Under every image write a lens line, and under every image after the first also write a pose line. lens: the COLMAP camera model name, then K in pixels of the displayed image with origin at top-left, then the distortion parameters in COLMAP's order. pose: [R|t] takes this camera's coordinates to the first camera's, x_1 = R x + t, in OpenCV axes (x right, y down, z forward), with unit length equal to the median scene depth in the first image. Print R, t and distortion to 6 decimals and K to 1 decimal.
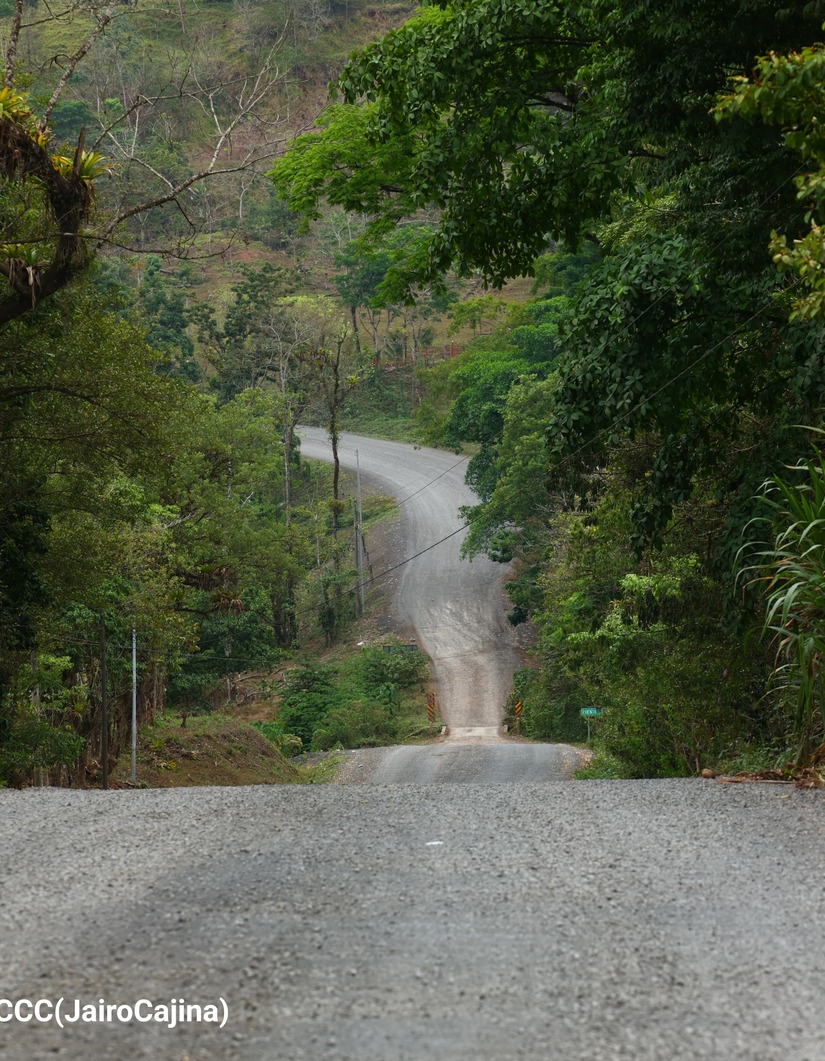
lens RADIAL K [[5766.7, 0, 412.5], [0, 5766.7, 530.5], [0, 0, 1]] dist [0.478920, 10.546004]
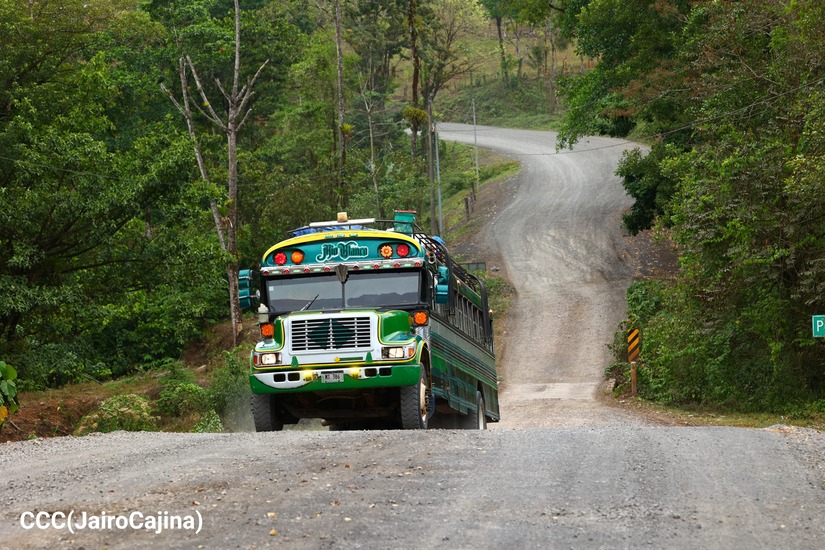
lens RADIAL K [[1660.4, 0, 468.2], [0, 1660.4, 275.1], [0, 0, 1]] dist [0.243298, 0.074900]
pose [[0.995606, -0.005788, -0.093465, 0.016757], [0.001860, 0.999113, -0.042061, 0.029500], [0.093625, 0.041702, 0.994734, 0.815670]]
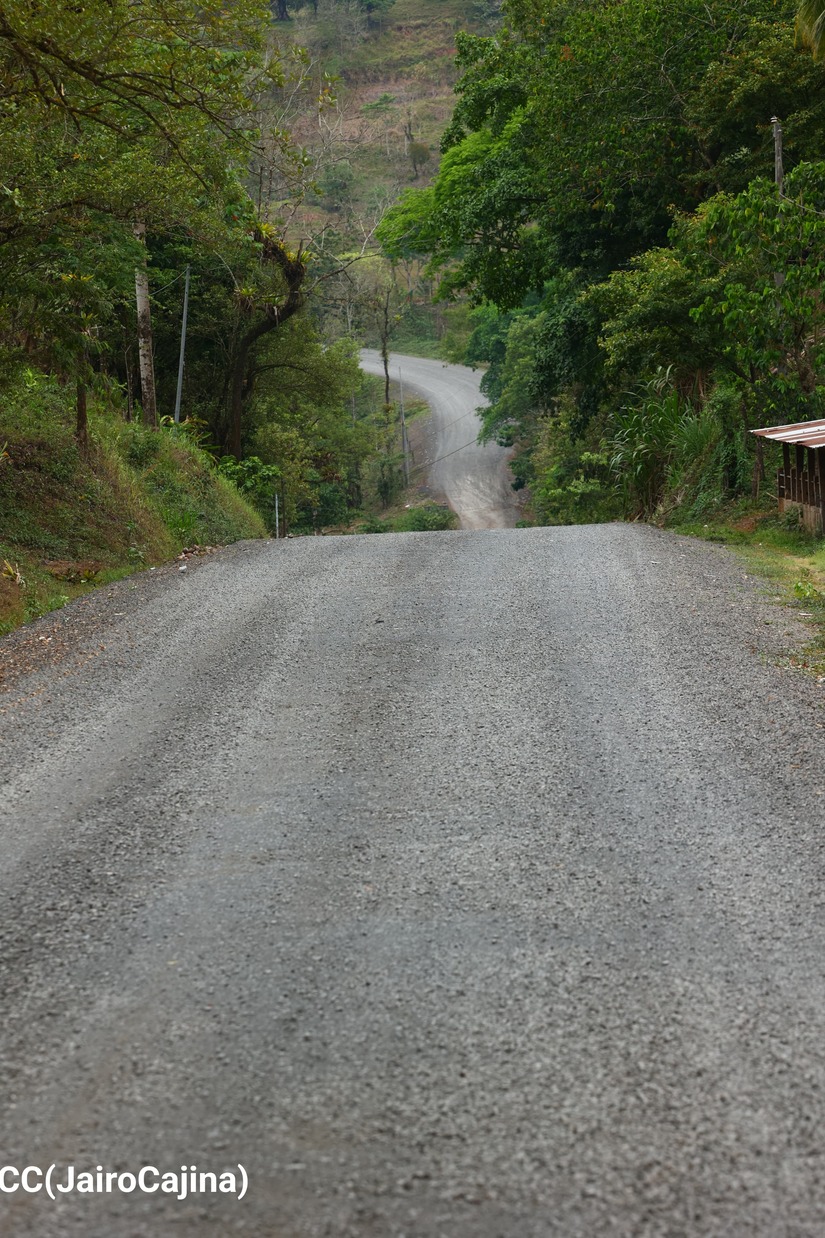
lens RADIAL K [[6379.8, 0, 412.5], [0, 6379.8, 619.0], [0, 0, 1]] dist [1.005461, 12.255491]
pose [[0.999830, -0.018438, 0.000936, -0.010132], [0.018398, 0.999305, 0.032408, -0.003541], [-0.001533, -0.032386, 0.999474, -0.587361]]
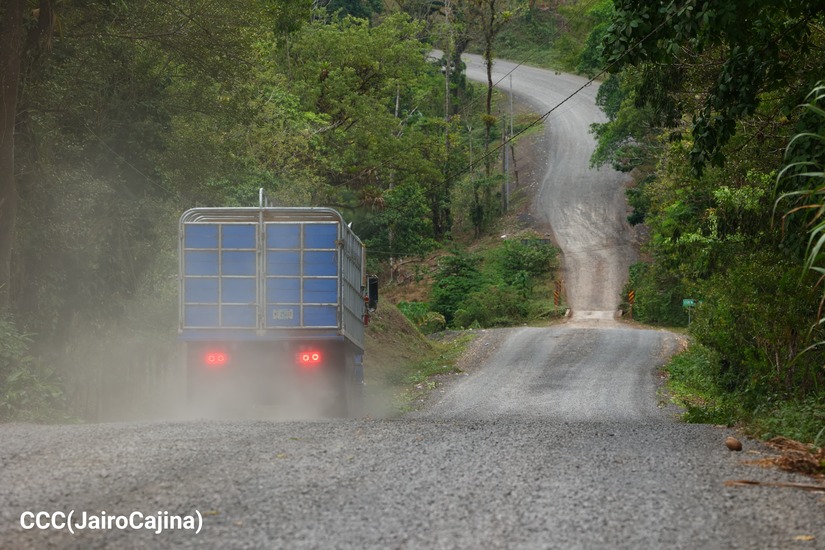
lens RADIAL K [[4251.5, 0, 412.5], [0, 4251.5, 275.0], [0, 0, 1]] dist [1.005461, 12.255491]
pose [[0.998607, 0.031891, -0.042027, 0.009669], [-0.030564, 0.999025, 0.031845, 0.000150], [0.043001, -0.030516, 0.998609, 0.124087]]
